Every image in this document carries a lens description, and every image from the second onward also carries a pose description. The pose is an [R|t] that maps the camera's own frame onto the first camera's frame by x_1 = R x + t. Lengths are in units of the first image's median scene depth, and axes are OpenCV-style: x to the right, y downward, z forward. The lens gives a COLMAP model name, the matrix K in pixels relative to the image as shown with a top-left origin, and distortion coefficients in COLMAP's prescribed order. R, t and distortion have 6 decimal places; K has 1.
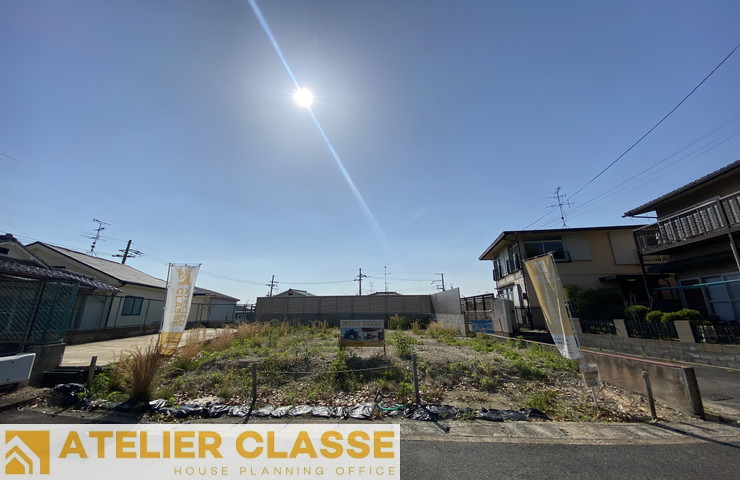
lens RADIAL K [[296.3, 0, 370.1], [0, 296.3, 239.6], [0, 0, 1]] dist [0.021503, -0.019354]
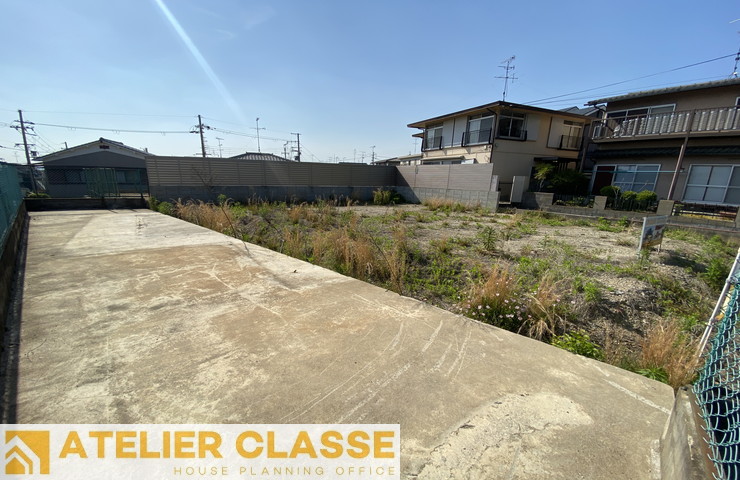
lens RADIAL K [[296.3, 0, 370.5], [0, 296.3, 260.1], [0, 0, 1]] dist [0.021503, -0.019354]
pose [[0.809827, -0.141718, 0.569294, -1.646051], [-0.159693, 0.880494, 0.446351, 0.208598], [-0.564516, -0.452379, 0.690417, 1.198089]]
